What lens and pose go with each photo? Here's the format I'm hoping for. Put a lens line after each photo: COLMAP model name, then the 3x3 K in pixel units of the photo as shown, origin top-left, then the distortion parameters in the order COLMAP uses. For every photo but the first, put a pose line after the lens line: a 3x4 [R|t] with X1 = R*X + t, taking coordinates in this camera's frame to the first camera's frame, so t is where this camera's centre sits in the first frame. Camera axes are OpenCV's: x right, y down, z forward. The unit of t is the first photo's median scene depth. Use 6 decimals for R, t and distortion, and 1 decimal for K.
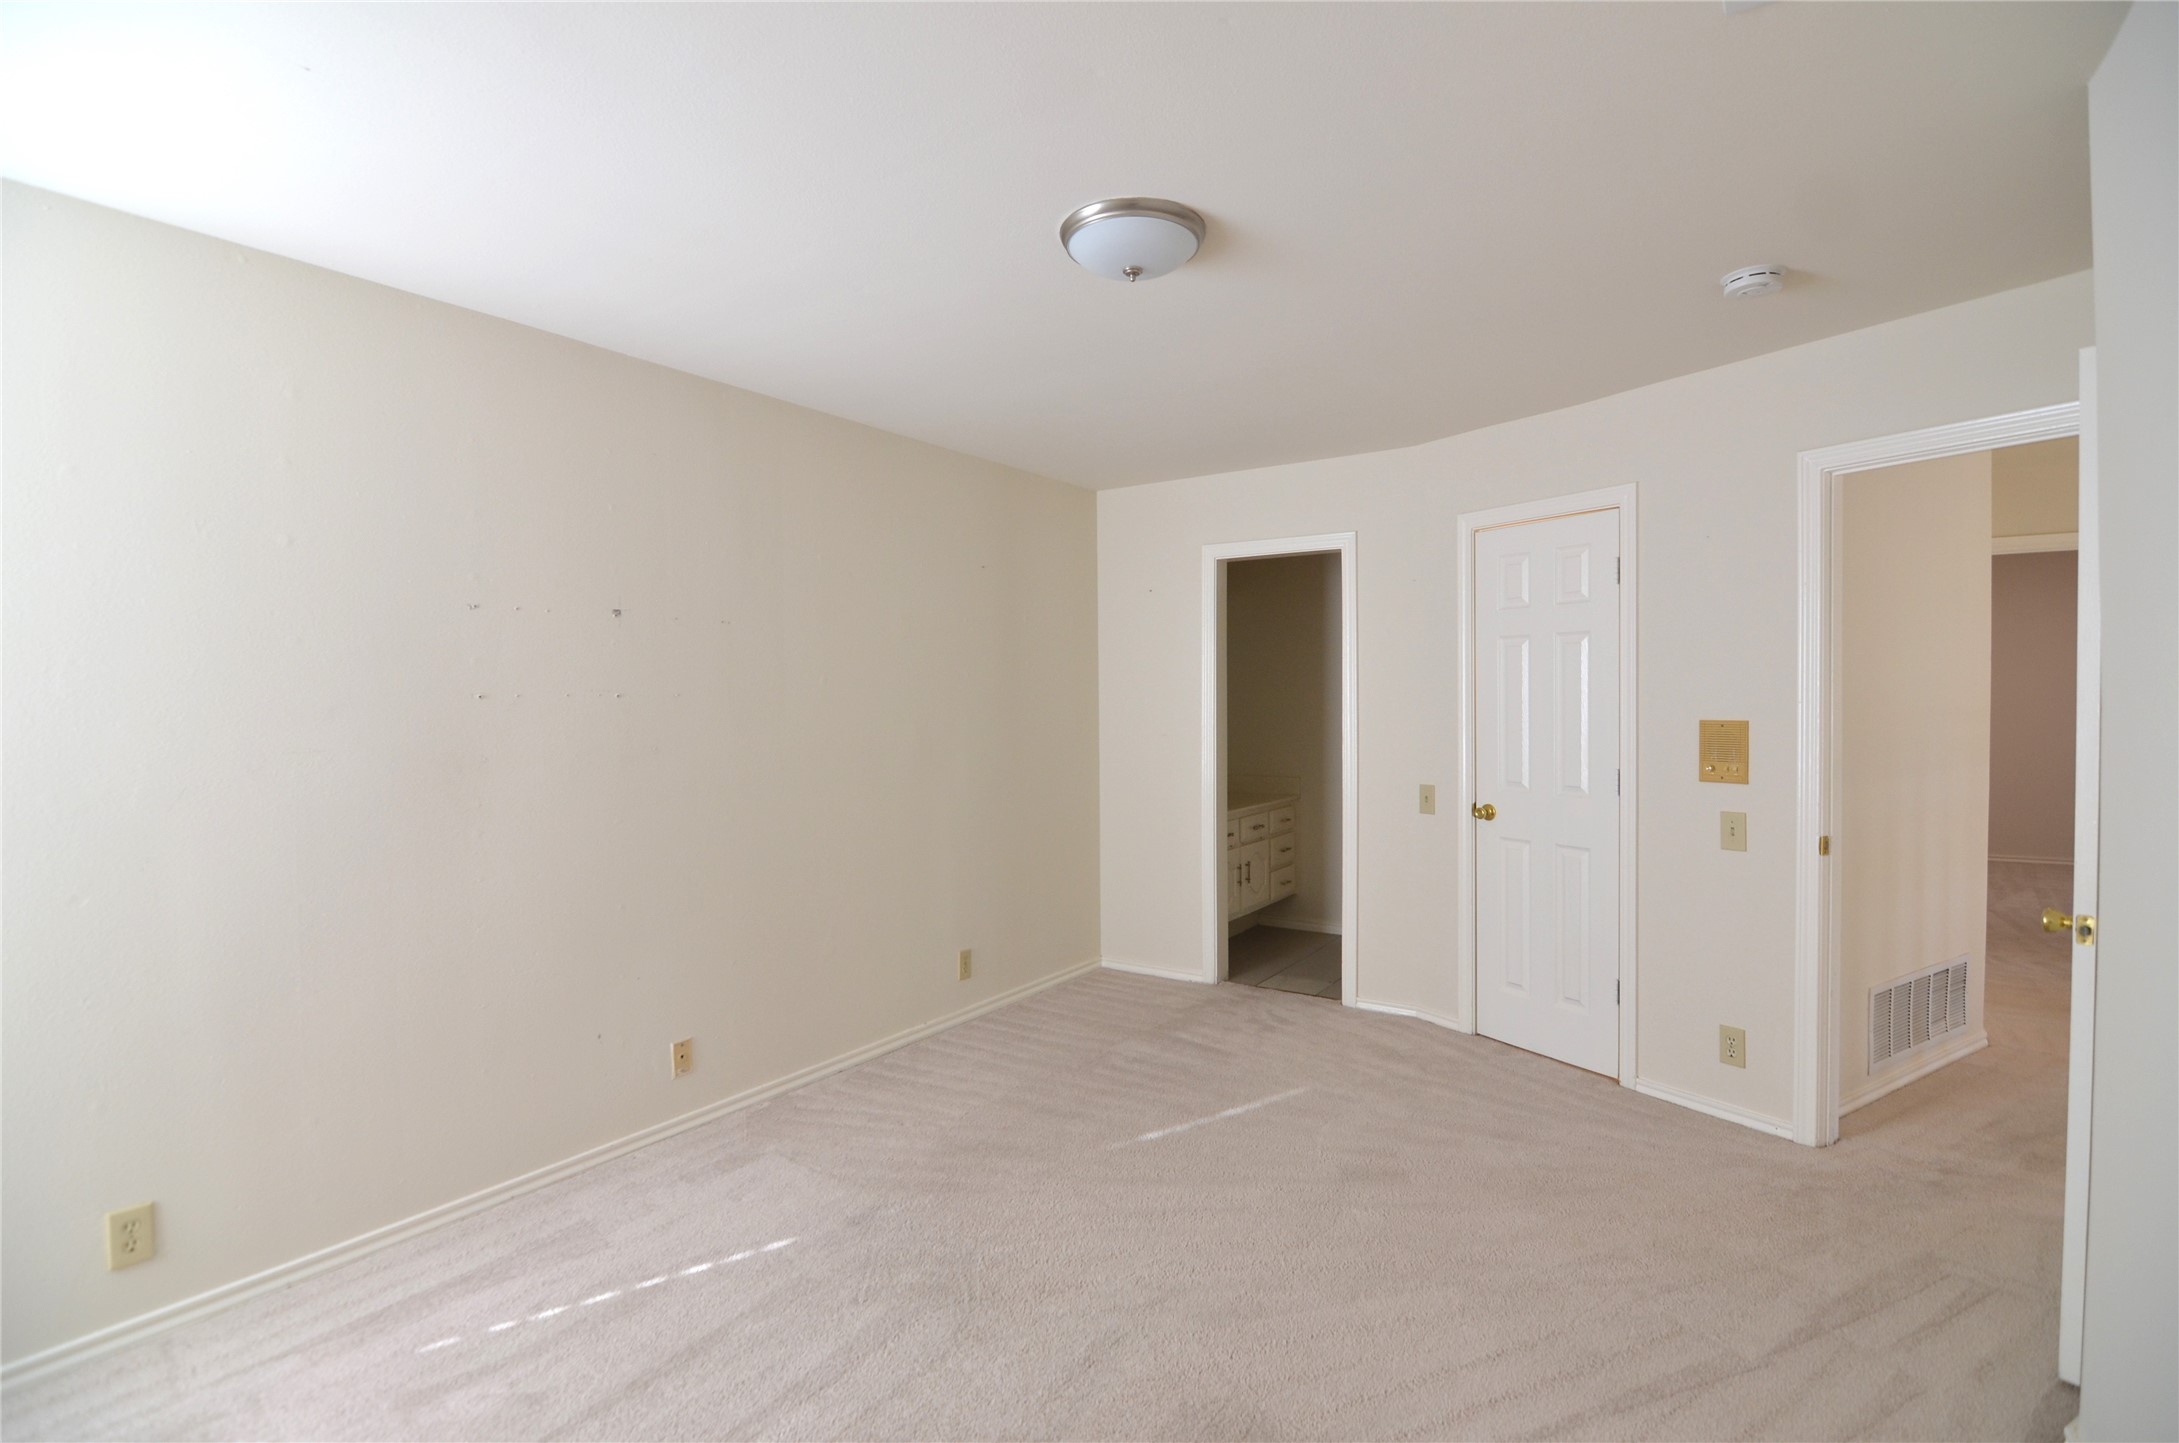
lens RADIAL K [[1043.6, 0, 1089.3], [0, 1043.6, 725.1], [0, 0, 1]] dist [-0.001305, -0.014400]
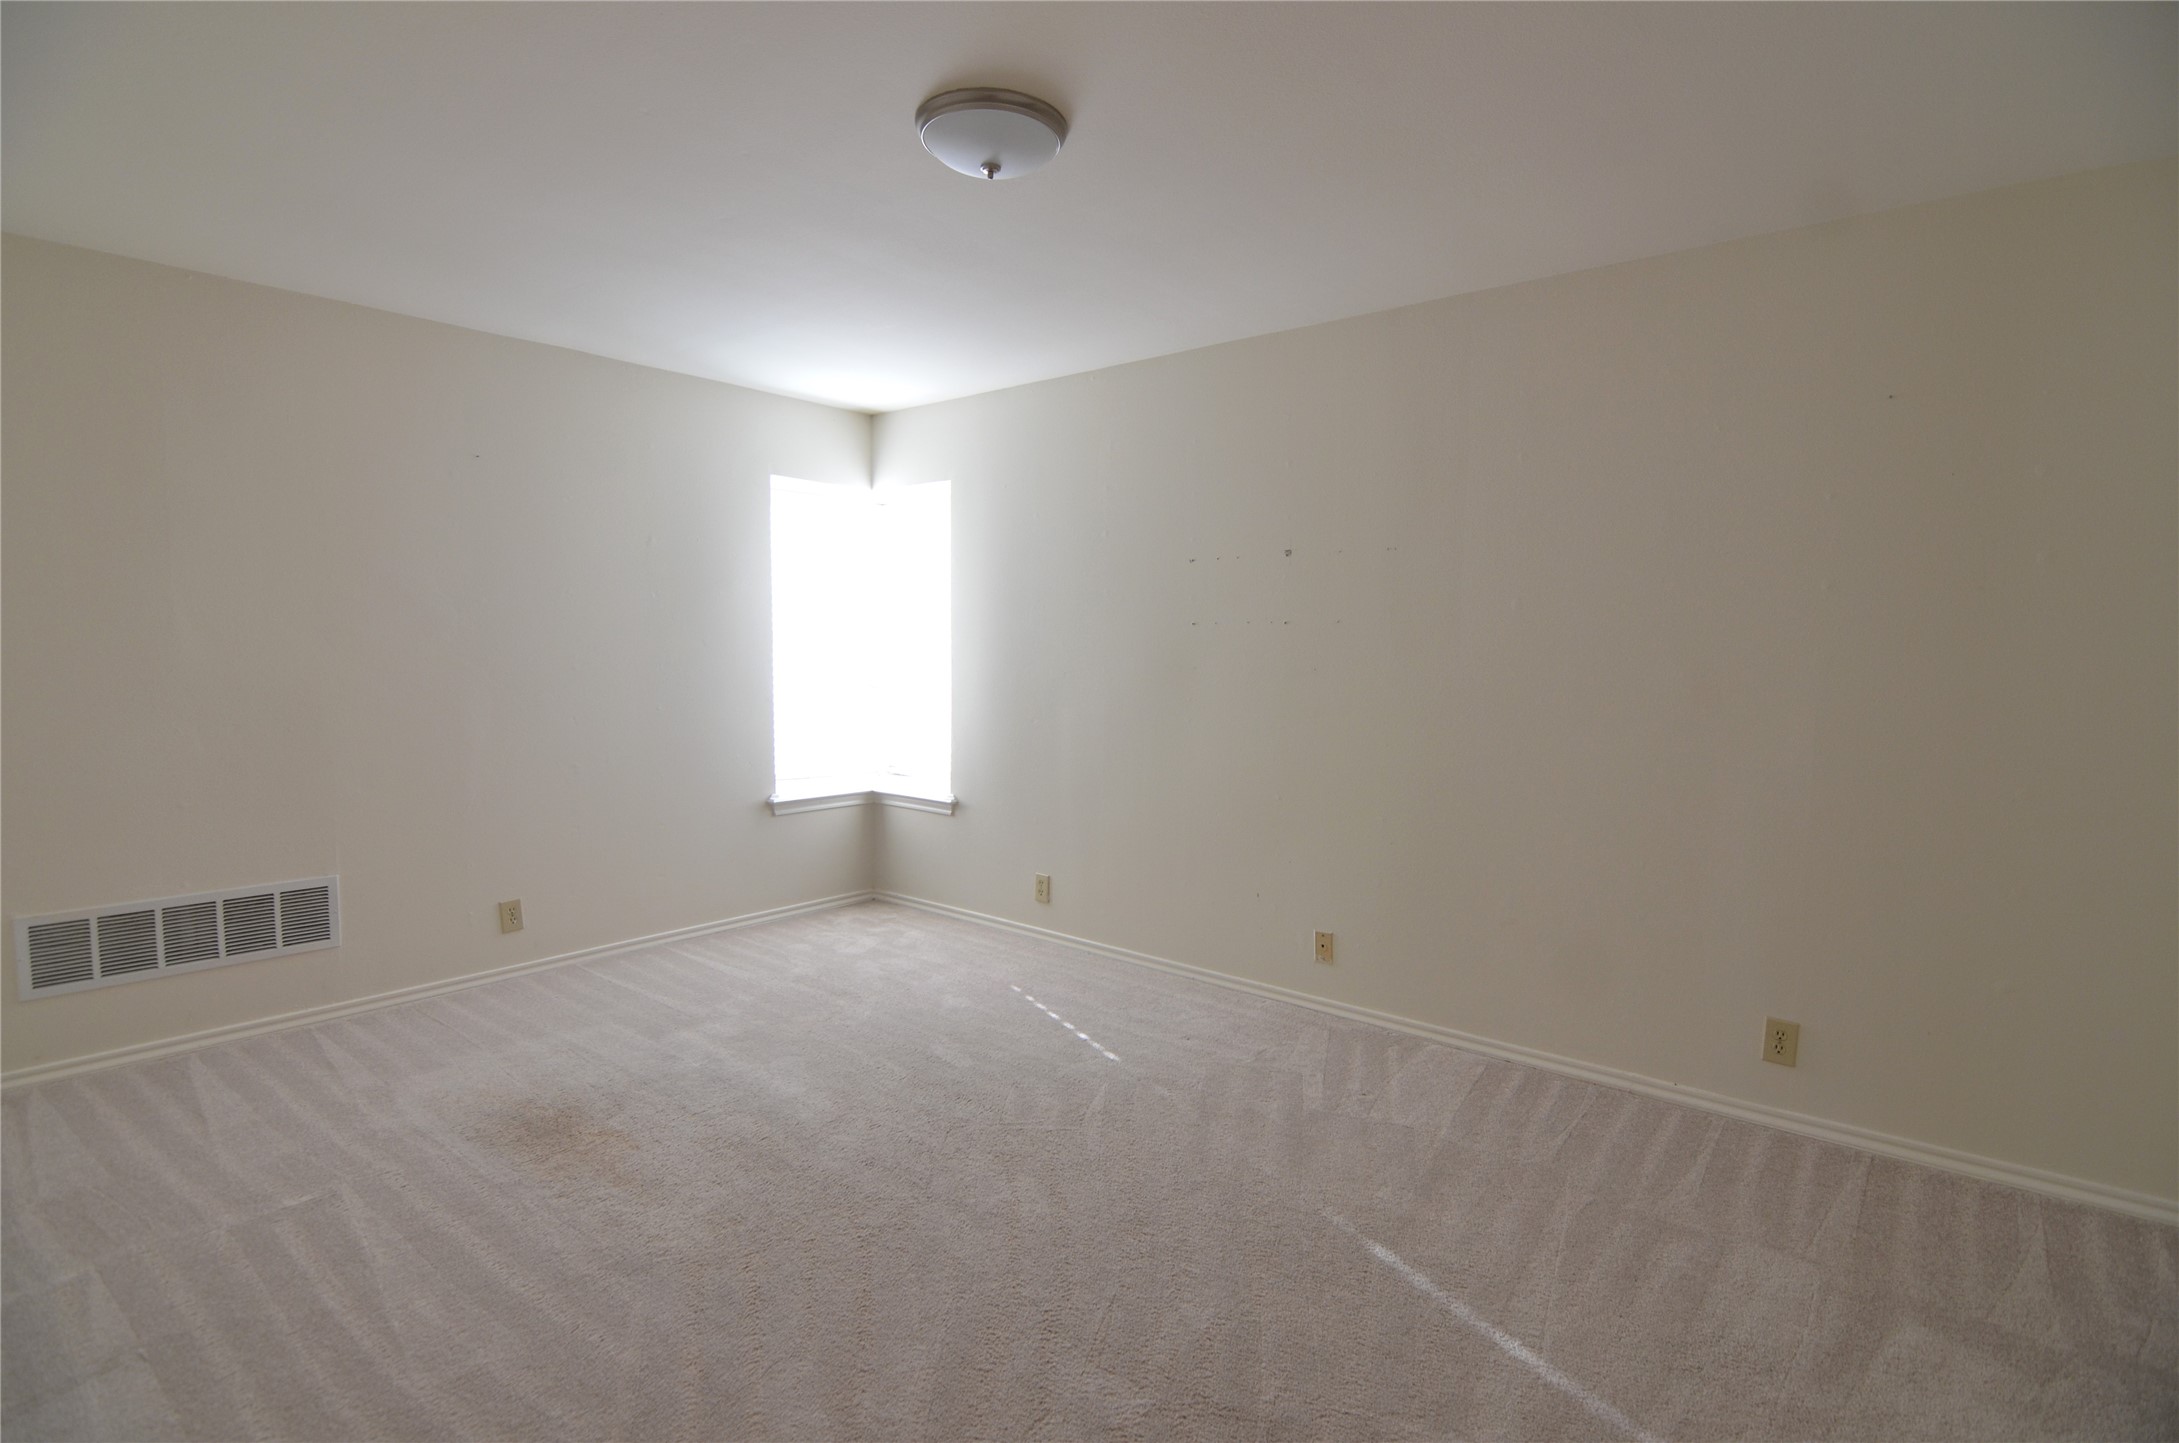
lens RADIAL K [[1043.6, 0, 1089.3], [0, 1043.6, 725.1], [0, 0, 1]] dist [-0.001305, -0.014400]
pose [[-0.113079, 0.079212, -0.990423, 0.726978], [-0.031287, 0.996039, 0.083234, -0.003644], [0.993093, 0.040400, -0.110152, 0.862305]]
